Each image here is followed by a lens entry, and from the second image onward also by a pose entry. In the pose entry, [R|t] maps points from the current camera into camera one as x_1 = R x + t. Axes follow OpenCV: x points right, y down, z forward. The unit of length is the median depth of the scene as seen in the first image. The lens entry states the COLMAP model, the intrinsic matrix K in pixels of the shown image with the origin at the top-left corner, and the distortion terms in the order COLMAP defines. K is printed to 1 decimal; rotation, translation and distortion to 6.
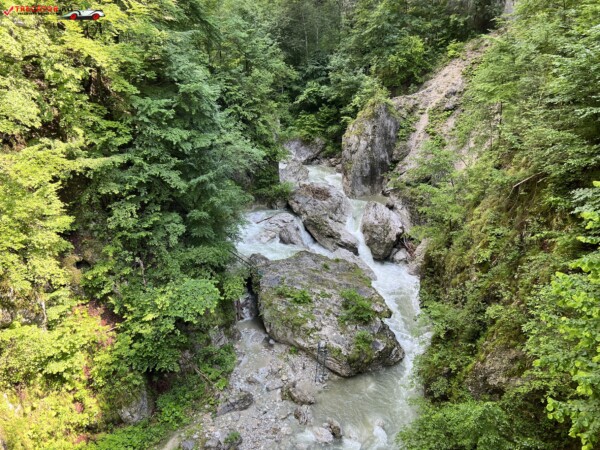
lens RADIAL K [[451.9, 0, 301.1], [0, 451.9, 226.6], [0, 0, 1]] dist [0.057003, -0.061318]
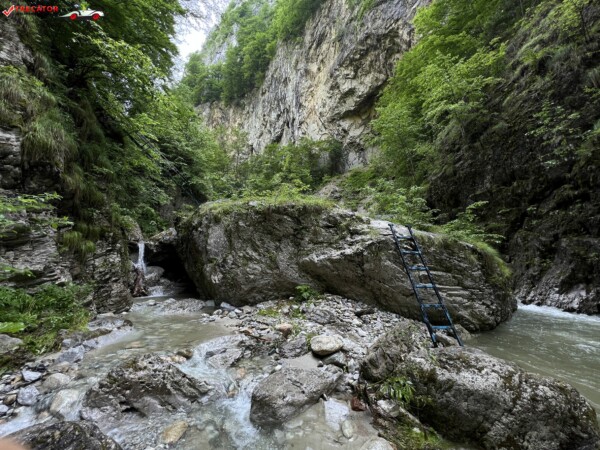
lens RADIAL K [[239.6, 0, 299.5], [0, 239.6, 225.8], [0, 0, 1]] dist [-0.001070, 0.000296]
pose [[0.932386, 0.057949, 0.356788, -0.068223], [0.144050, 0.845728, -0.513804, 0.244000], [-0.331520, 0.530459, 0.780197, 0.622075]]
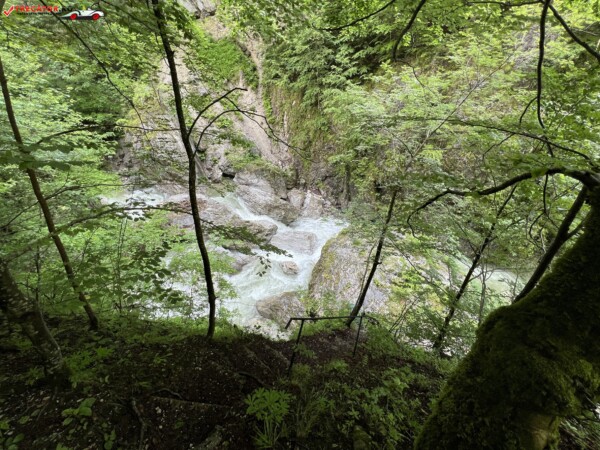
lens RADIAL K [[239.6, 0, 299.5], [0, 239.6, 225.8], [0, 0, 1]] dist [-0.001070, 0.000296]
pose [[0.353991, -0.531356, 0.769643, -0.283261], [0.426241, 0.824155, 0.372945, -0.140736], [-0.832472, 0.196034, 0.518229, 0.712581]]
